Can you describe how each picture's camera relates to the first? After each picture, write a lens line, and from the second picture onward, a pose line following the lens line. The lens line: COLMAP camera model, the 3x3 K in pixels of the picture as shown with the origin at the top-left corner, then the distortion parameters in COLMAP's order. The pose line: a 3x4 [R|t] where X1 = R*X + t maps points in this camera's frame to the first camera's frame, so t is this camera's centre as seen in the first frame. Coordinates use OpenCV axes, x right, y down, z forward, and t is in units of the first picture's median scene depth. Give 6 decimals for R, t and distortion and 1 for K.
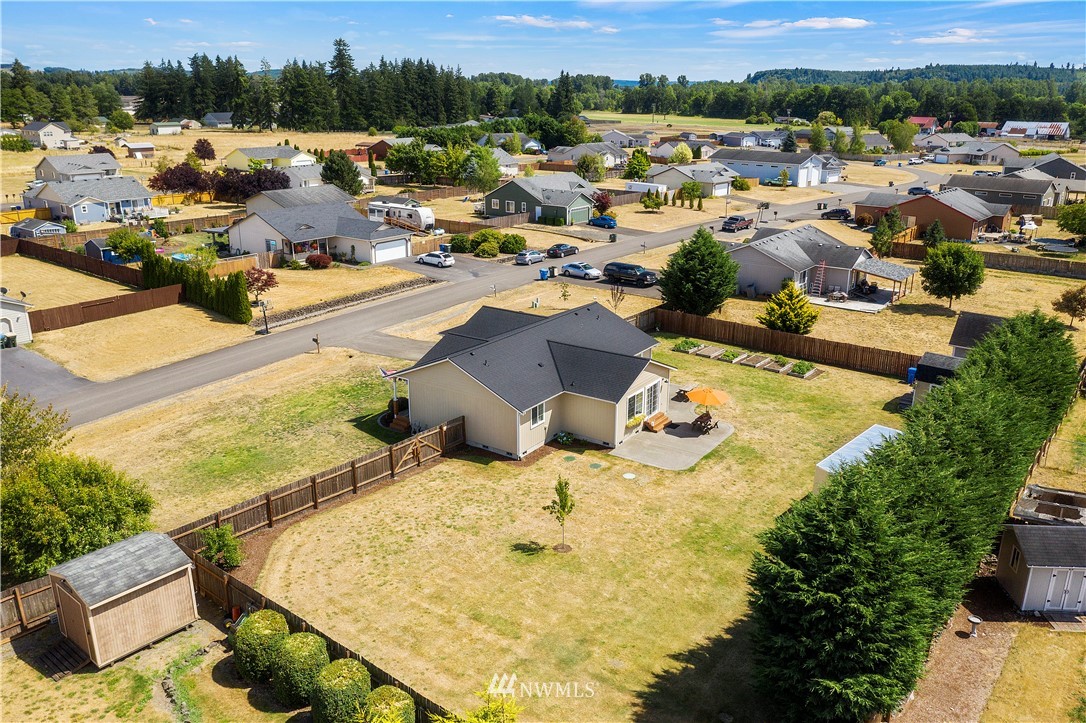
lens RADIAL K [[853.7, 0, 544.9], [0, 853.7, 360.3], [0, 0, 1]] dist [-0.016401, 0.002906]
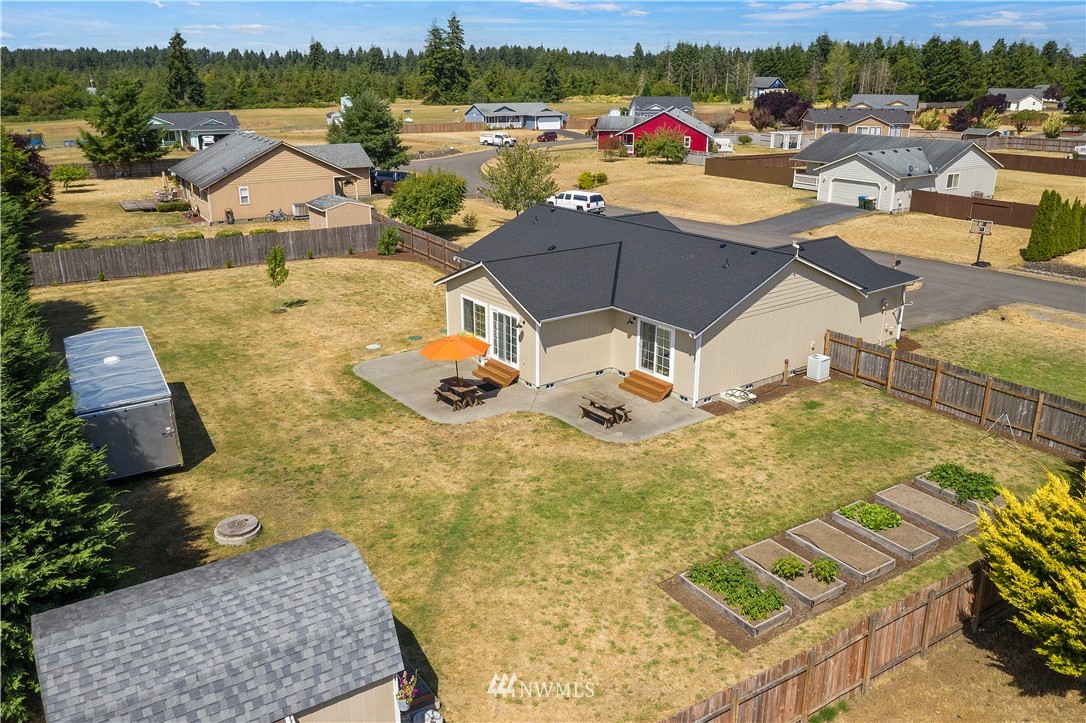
lens RADIAL K [[853.7, 0, 543.7], [0, 853.7, 361.1], [0, 0, 1]] dist [-0.016401, 0.002906]
pose [[-0.320908, 0.298144, -0.898960, 0.744023], [-0.294445, 0.870721, 0.393888, -0.213986], [0.900178, 0.391096, -0.191634, 1.224091]]
